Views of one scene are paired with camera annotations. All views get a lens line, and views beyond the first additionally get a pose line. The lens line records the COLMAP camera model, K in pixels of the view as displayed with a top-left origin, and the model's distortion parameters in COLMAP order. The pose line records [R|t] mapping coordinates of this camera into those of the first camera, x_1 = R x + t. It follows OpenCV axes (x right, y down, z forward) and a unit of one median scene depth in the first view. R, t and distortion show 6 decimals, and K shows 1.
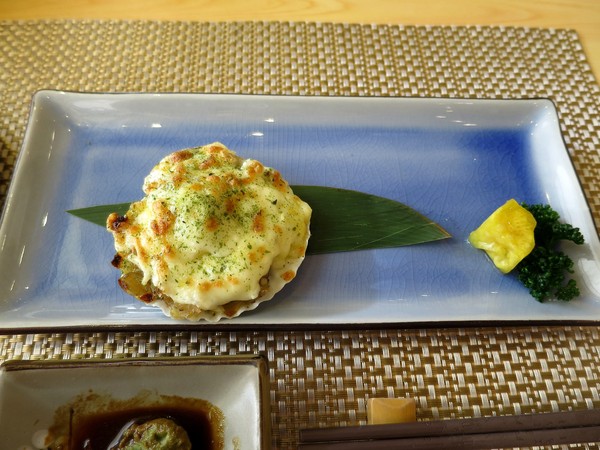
lens RADIAL K [[435.9, 0, 300.0], [0, 435.9, 225.0], [0, 0, 1]] dist [-0.017338, 0.003136]
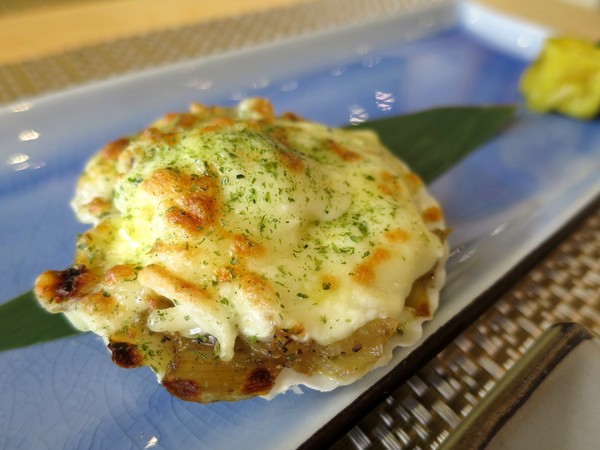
lens RADIAL K [[435.9, 0, 300.0], [0, 435.9, 225.0], [0, 0, 1]] dist [-0.017338, 0.003136]
pose [[0.790860, -0.422824, 0.442448, -0.430607], [0.542719, 0.818664, -0.187737, 0.147105], [-0.282836, 0.388599, 0.876923, 0.613196]]
